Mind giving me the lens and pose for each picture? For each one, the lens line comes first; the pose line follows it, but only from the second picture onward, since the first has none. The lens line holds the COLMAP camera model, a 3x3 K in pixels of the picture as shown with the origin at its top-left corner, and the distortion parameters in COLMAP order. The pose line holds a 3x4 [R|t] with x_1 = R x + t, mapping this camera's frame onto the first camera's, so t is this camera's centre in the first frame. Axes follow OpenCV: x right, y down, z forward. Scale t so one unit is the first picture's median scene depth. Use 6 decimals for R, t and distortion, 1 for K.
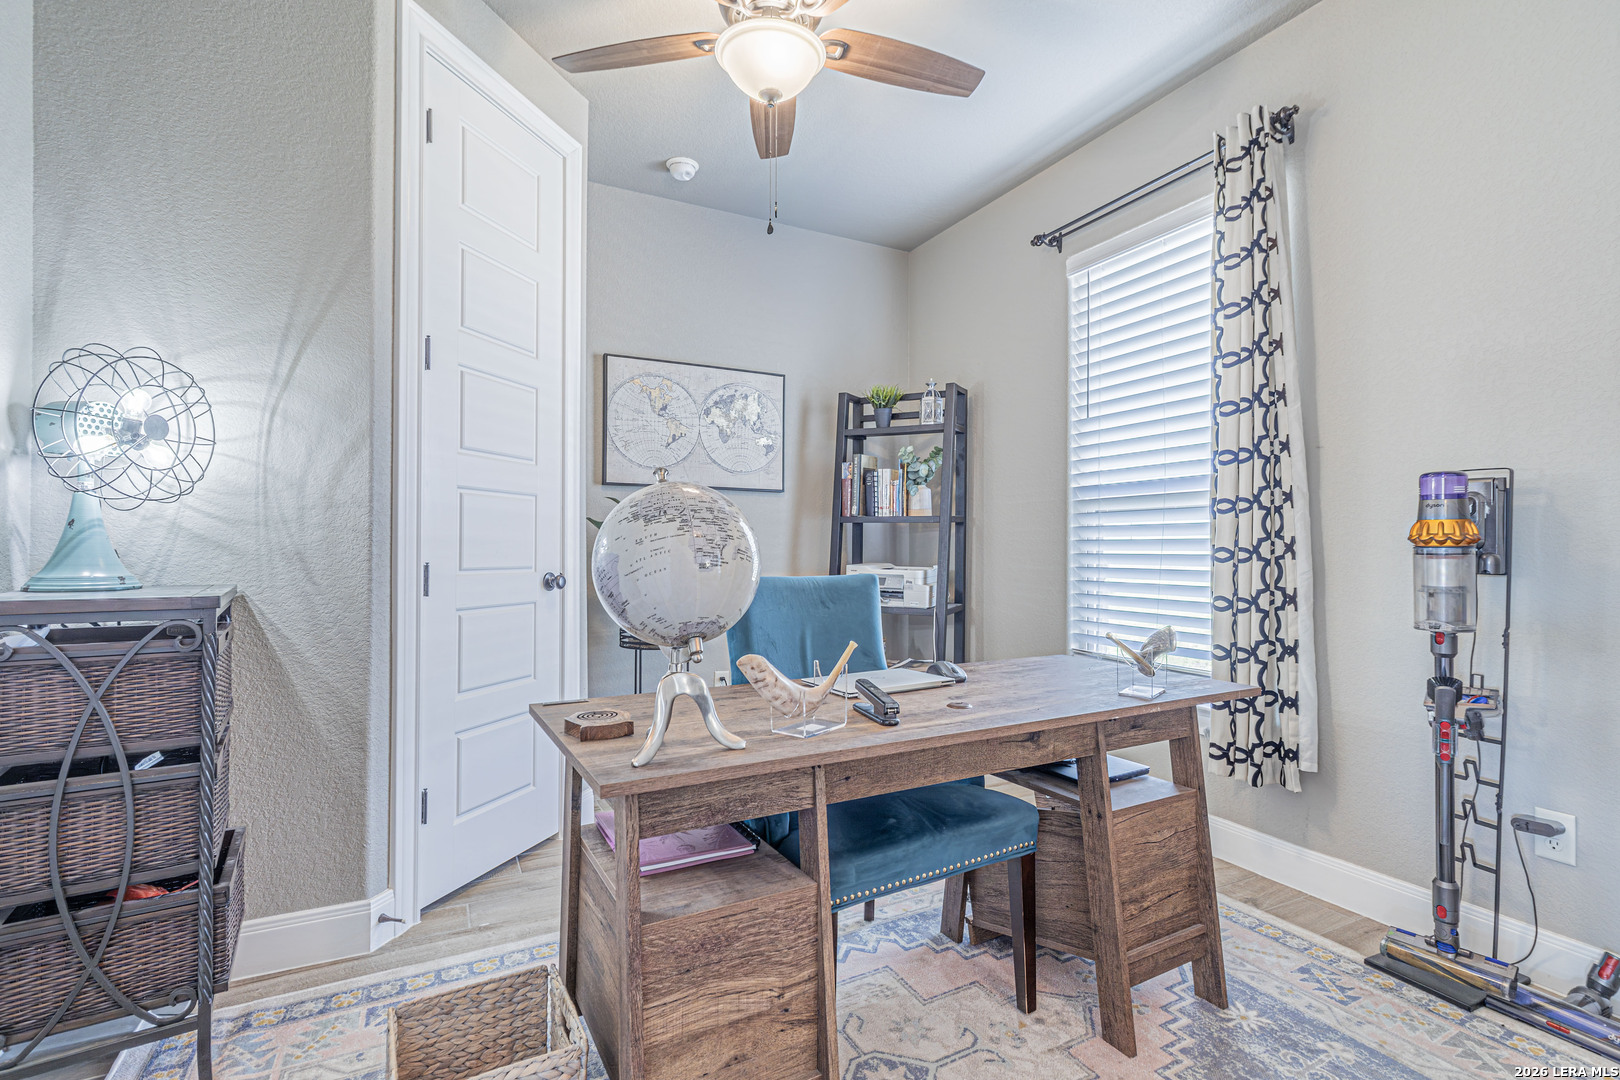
lens RADIAL K [[750.1, 0, 814.1], [0, 750.1, 544.4], [0, 0, 1]] dist [0.004690, 0.001061]
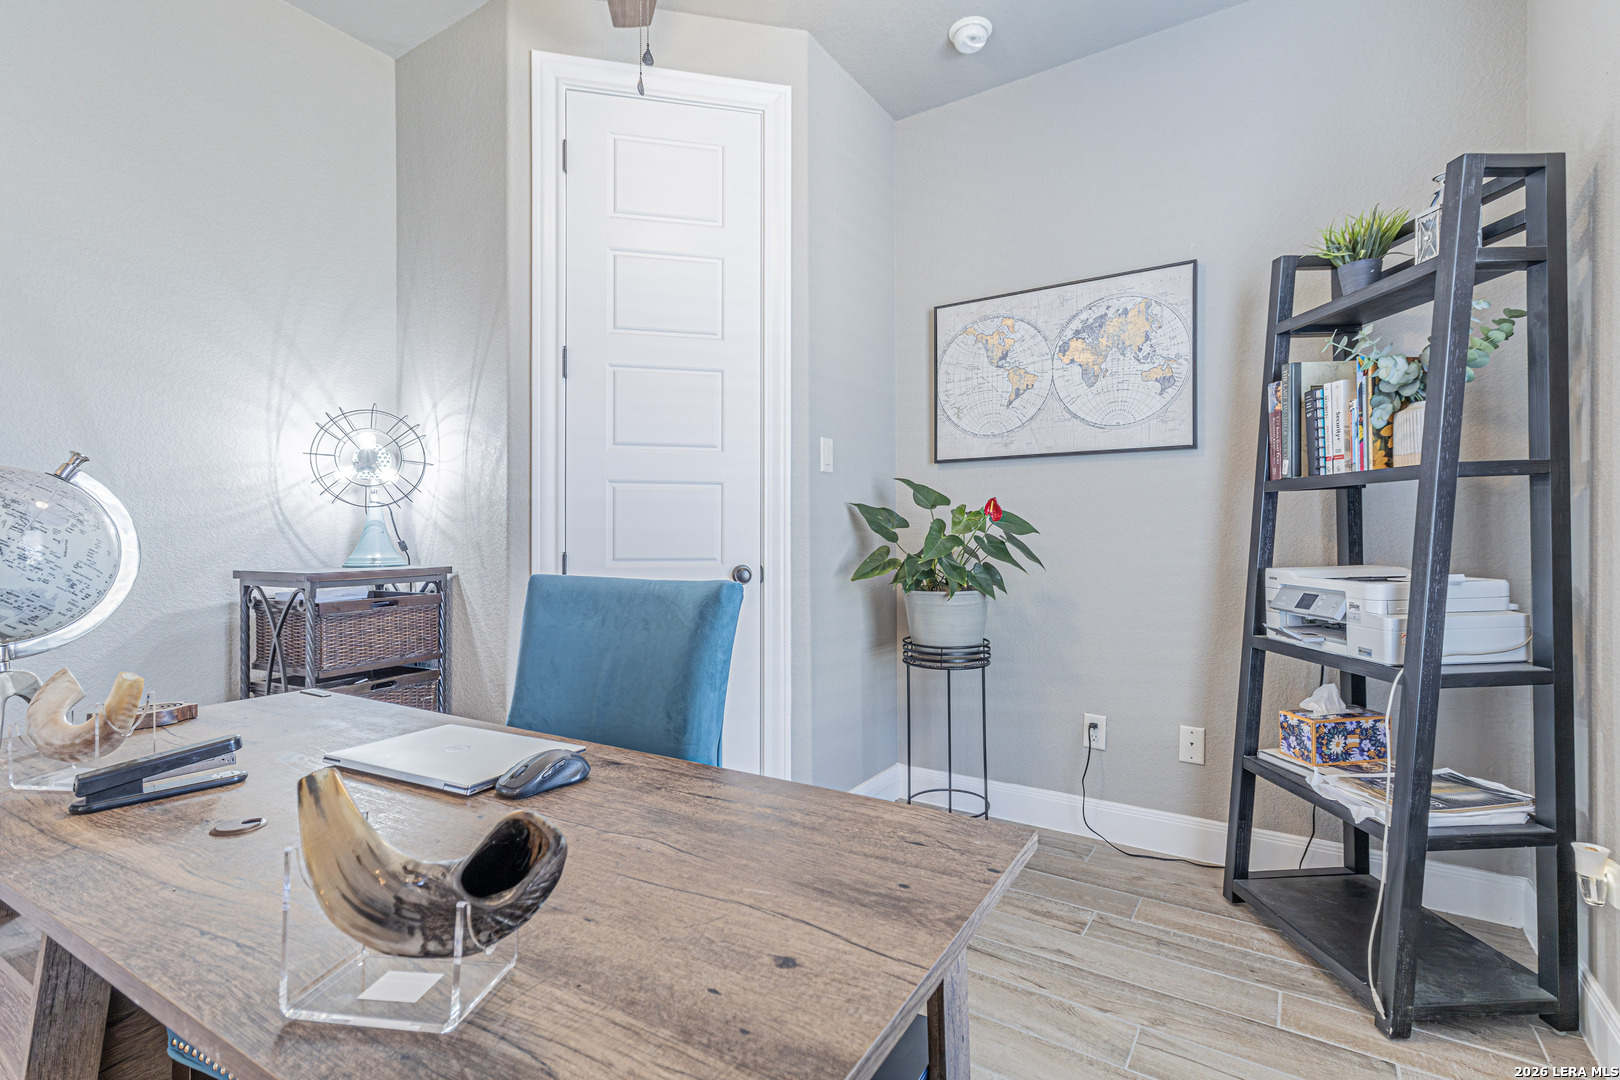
lens RADIAL K [[750.1, 0, 806.4], [0, 750.1, 536.3], [0, 0, 1]] dist [0.004690, 0.001061]
pose [[0.504090, -0.008400, -0.863610, 0.355880], [0.005910, 0.999963, -0.006277, 0.005873], [0.863631, -0.001940, 0.504121, 0.433956]]
